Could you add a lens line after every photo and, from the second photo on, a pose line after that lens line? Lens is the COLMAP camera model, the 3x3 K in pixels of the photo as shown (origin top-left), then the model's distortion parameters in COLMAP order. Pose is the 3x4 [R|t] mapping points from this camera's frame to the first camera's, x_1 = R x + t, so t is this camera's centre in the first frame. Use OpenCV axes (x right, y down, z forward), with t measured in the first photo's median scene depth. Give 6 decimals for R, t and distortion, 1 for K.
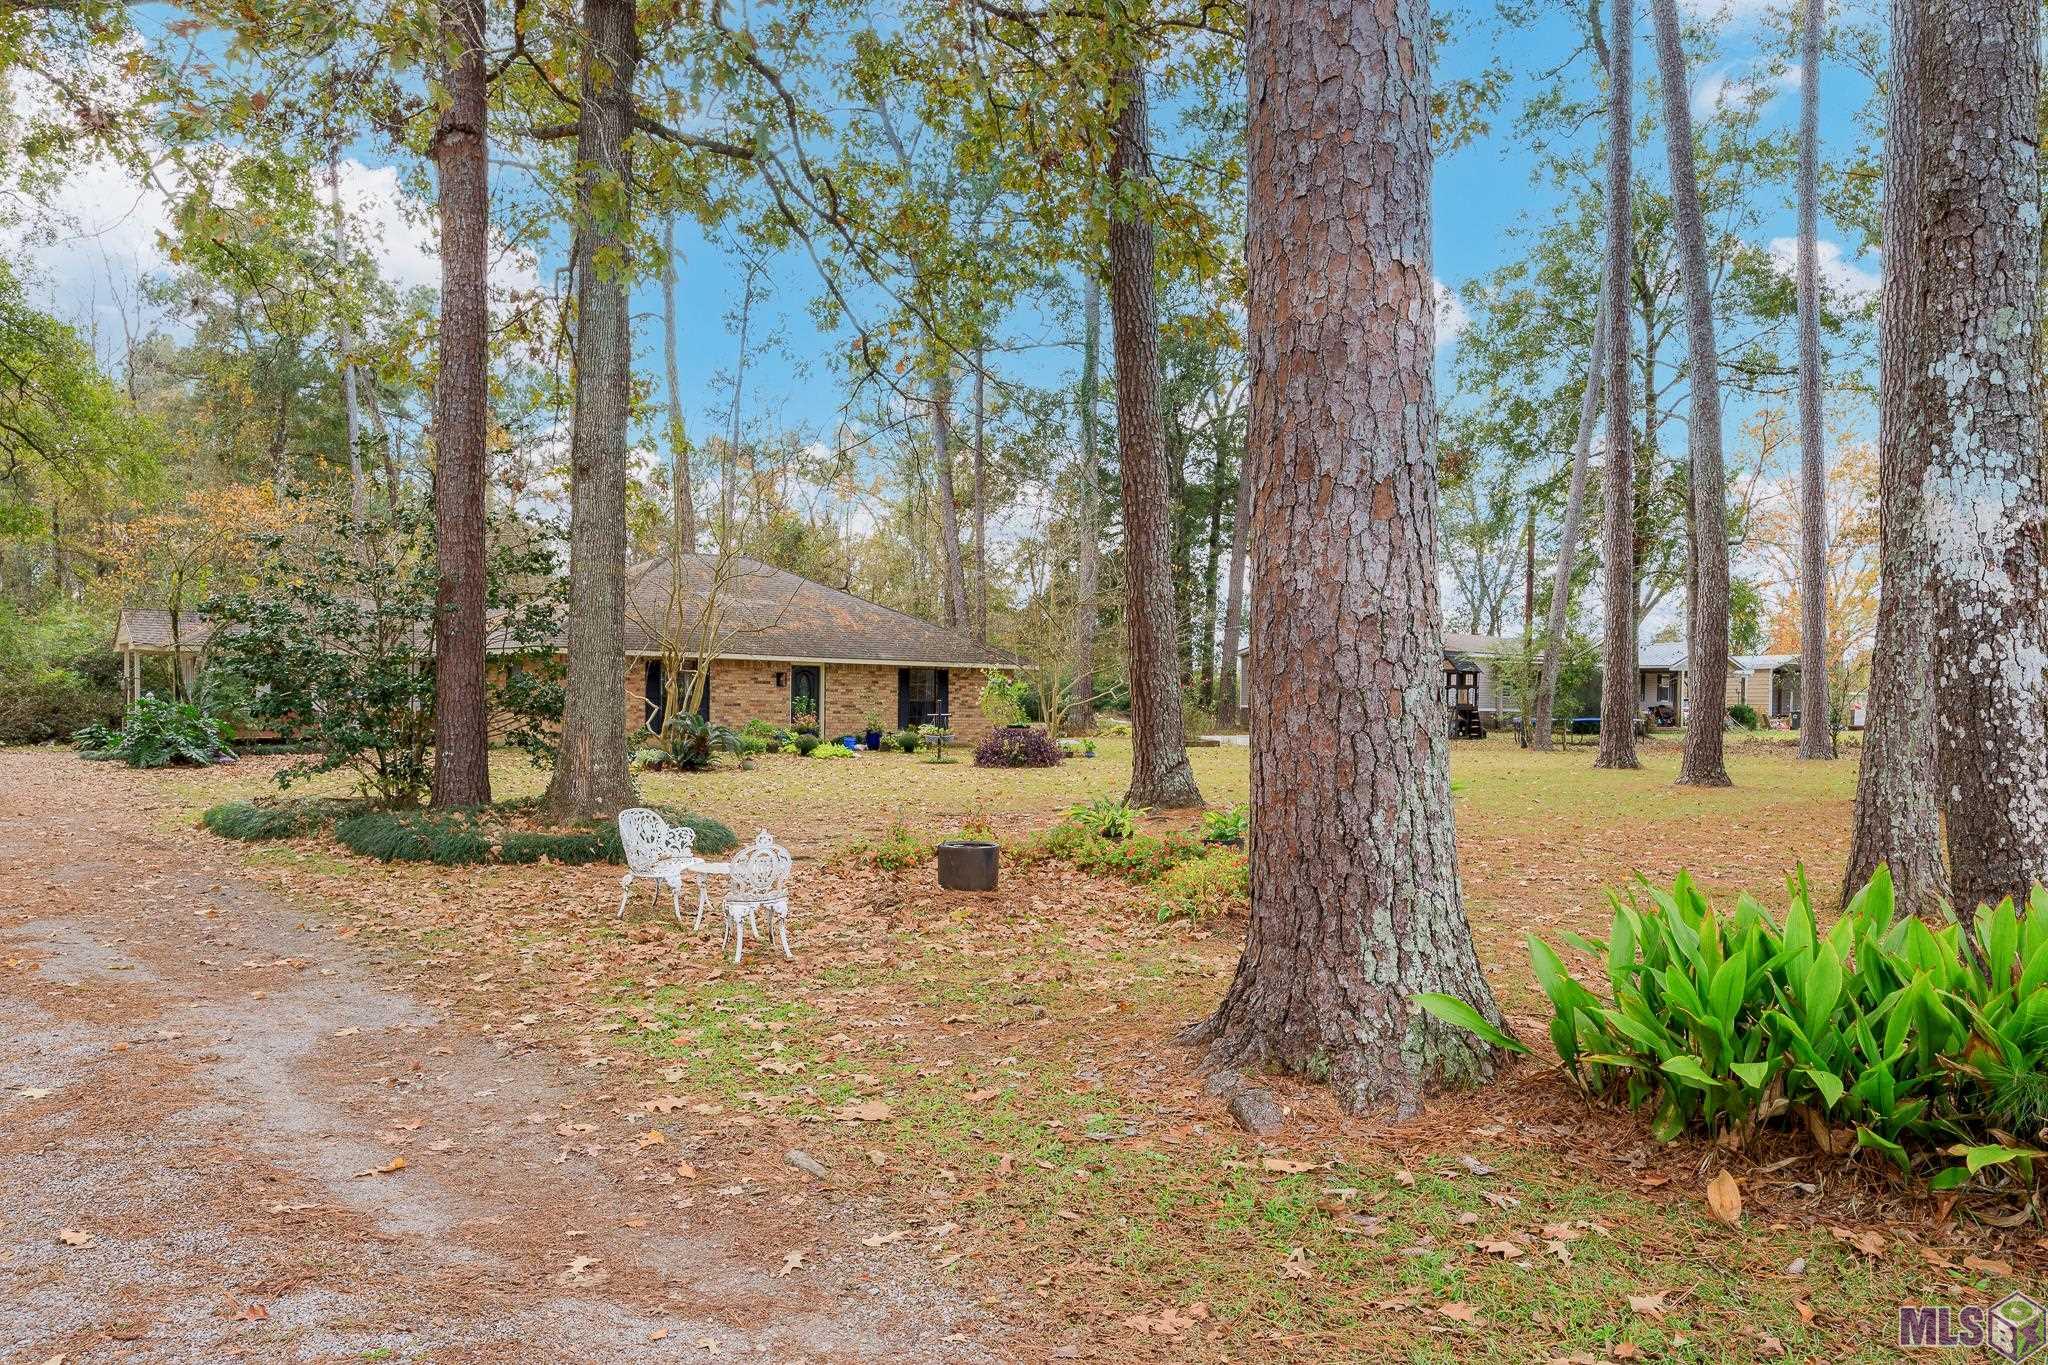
lens RADIAL K [[1416.8, 0, 1031.2], [0, 1416.8, 695.8], [0, 0, 1]] dist [0.007695, 0.000133]
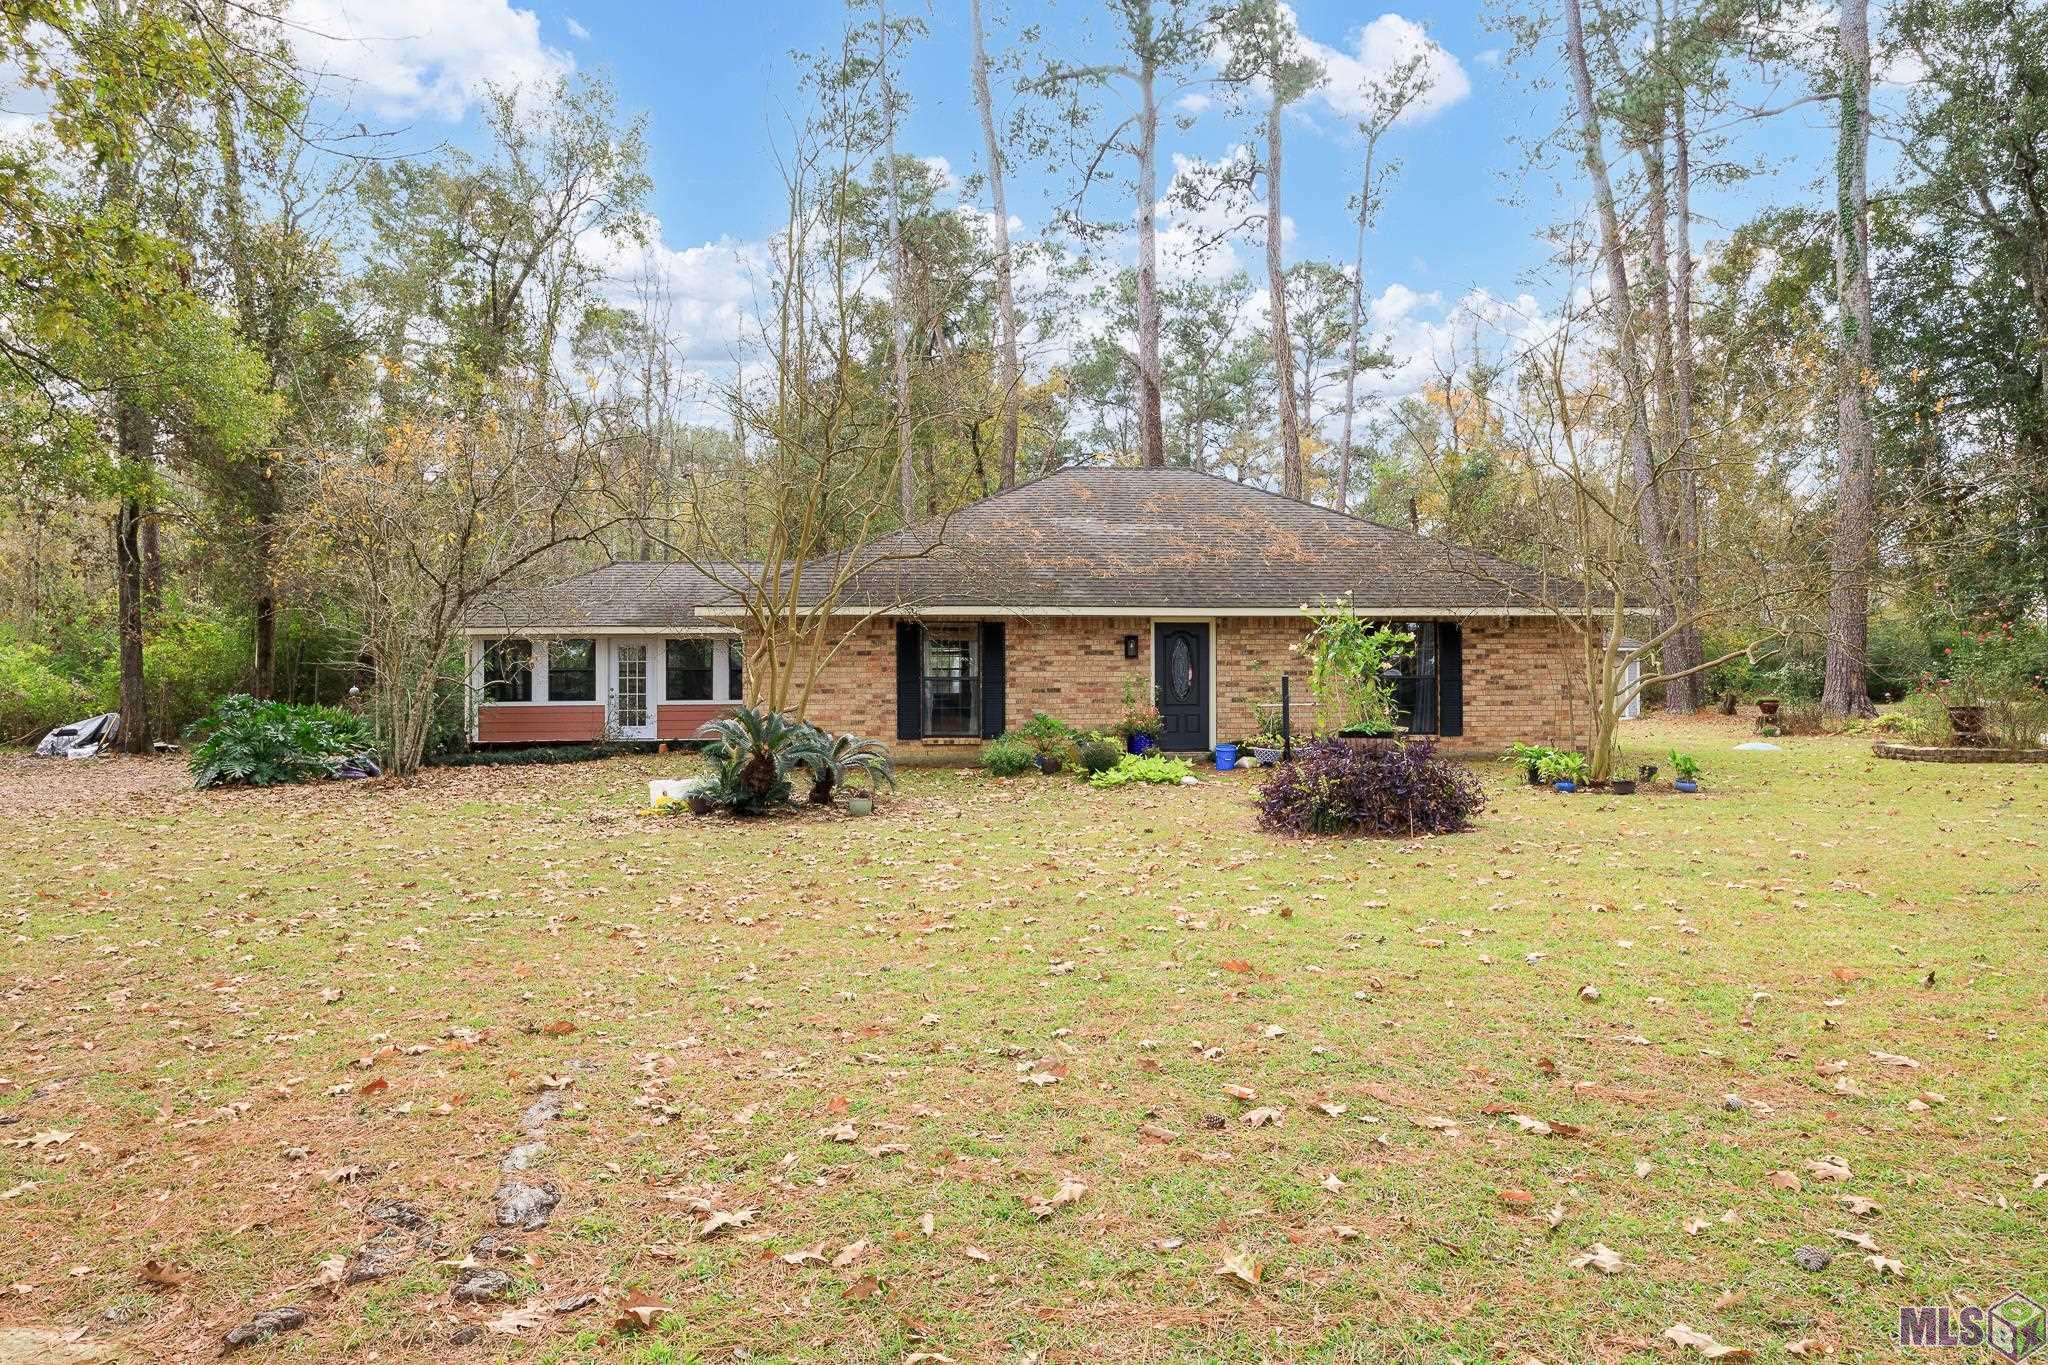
lens RADIAL K [[1376.9, 0, 1020.9], [0, 1376.9, 685.5], [0, 0, 1]] dist [-0.003274, -0.004063]
pose [[0.831192, -0.016603, -0.555737, 0.107622], [0.018934, 0.999820, -0.001552, 0.004808], [0.555662, -0.009232, 0.831357, 0.483839]]
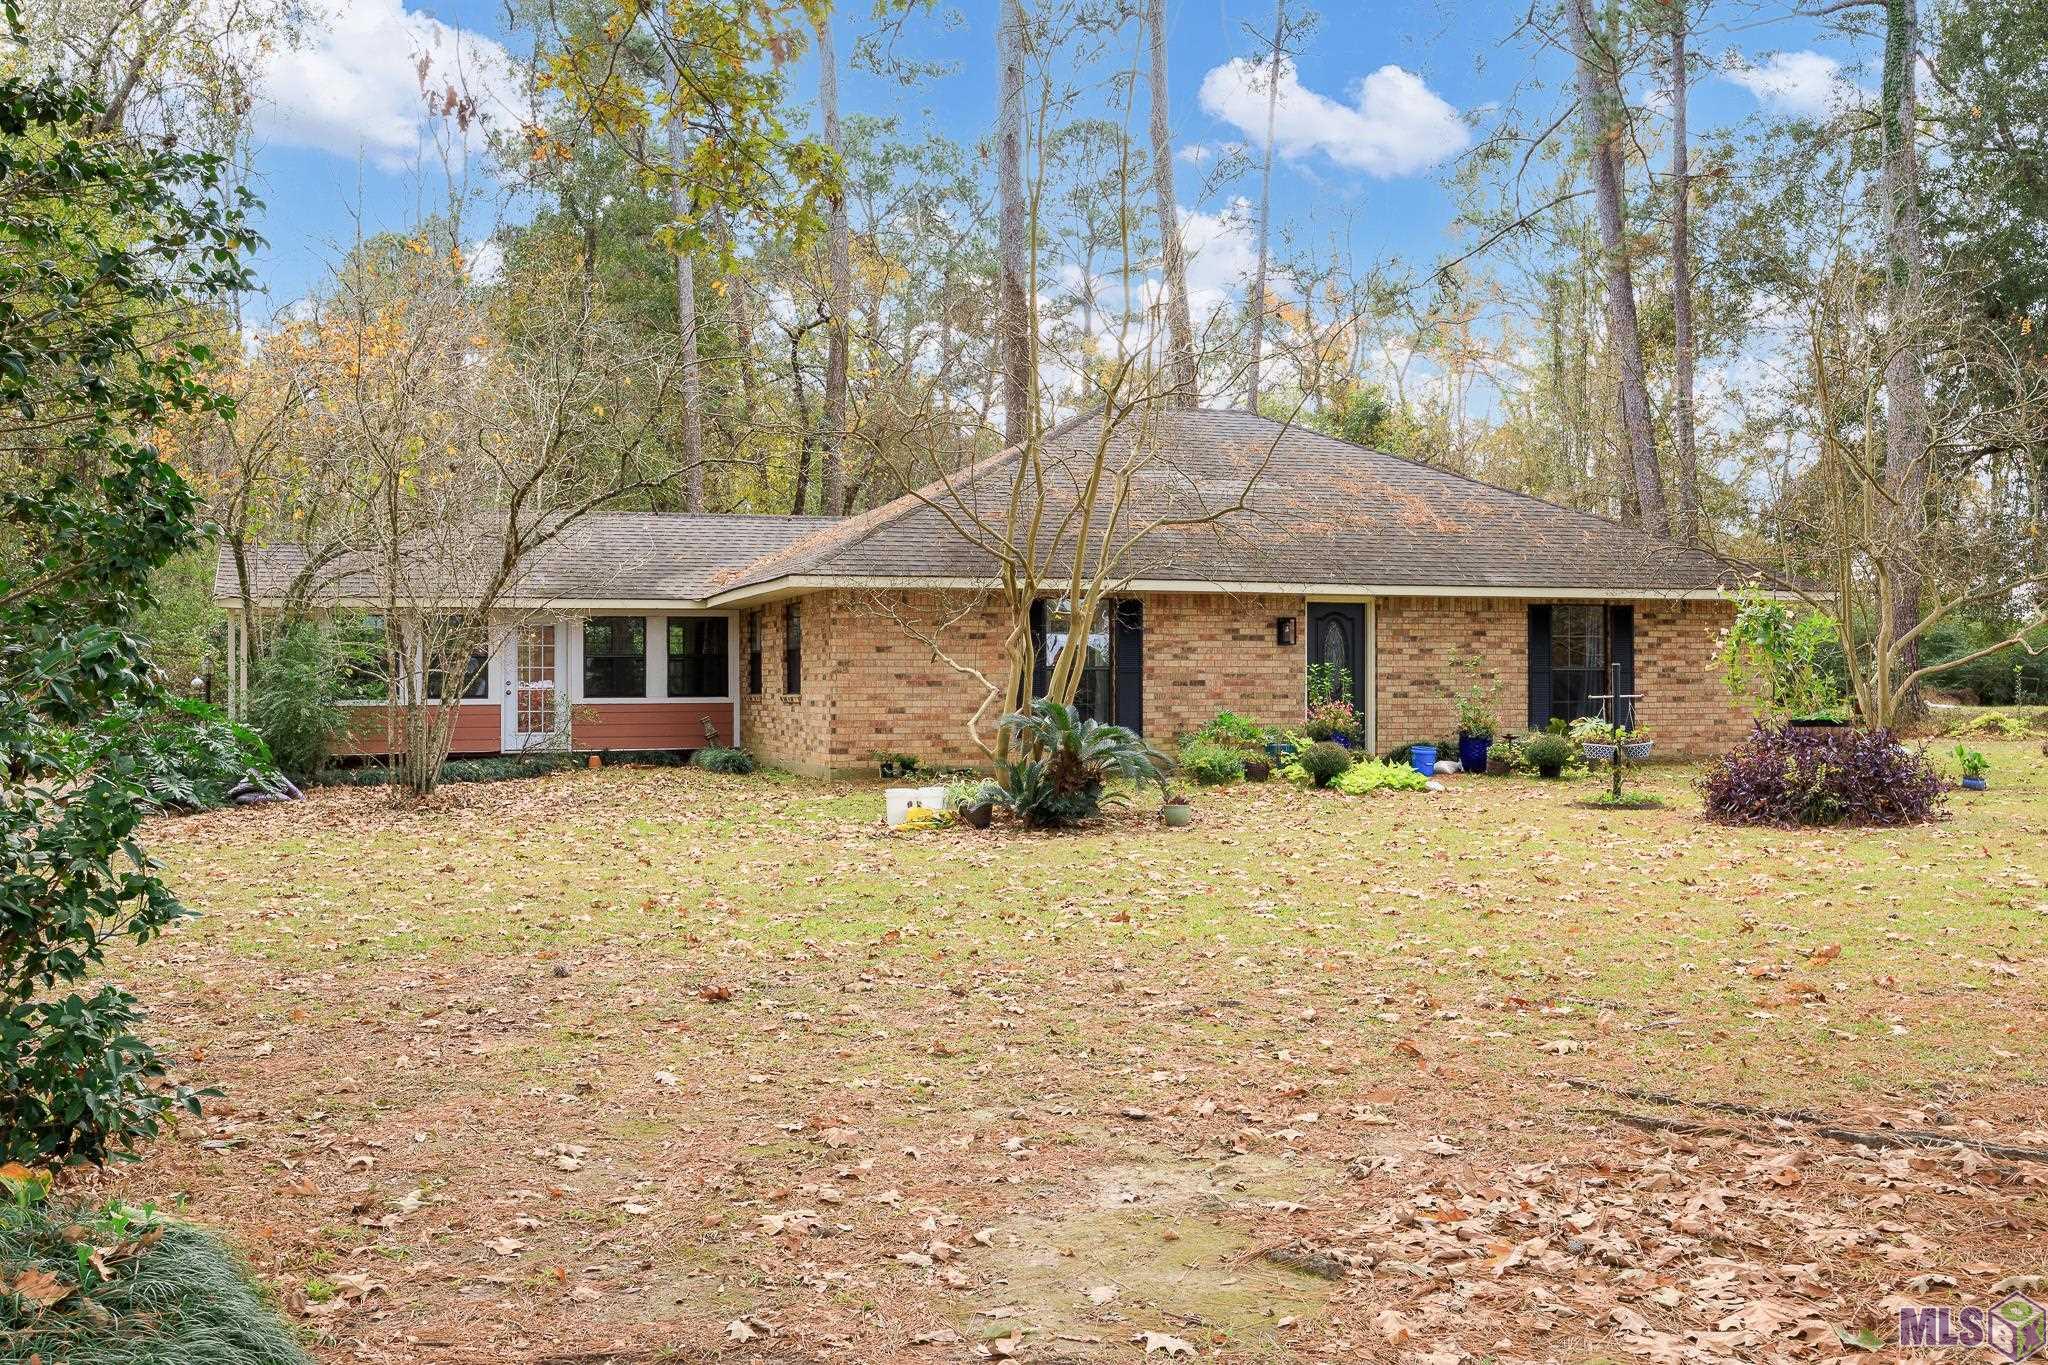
lens RADIAL K [[1941.5, 0, 1031.1], [0, 1941.5, 695.7], [0, 0, 1]] dist [-0.008871, 0.000000]
pose [[0.936637, -0.013821, -0.350030, -0.020942], [0.017192, 0.999831, 0.006526, 0.005182], [0.349880, -0.012130, 0.936716, 0.323118]]
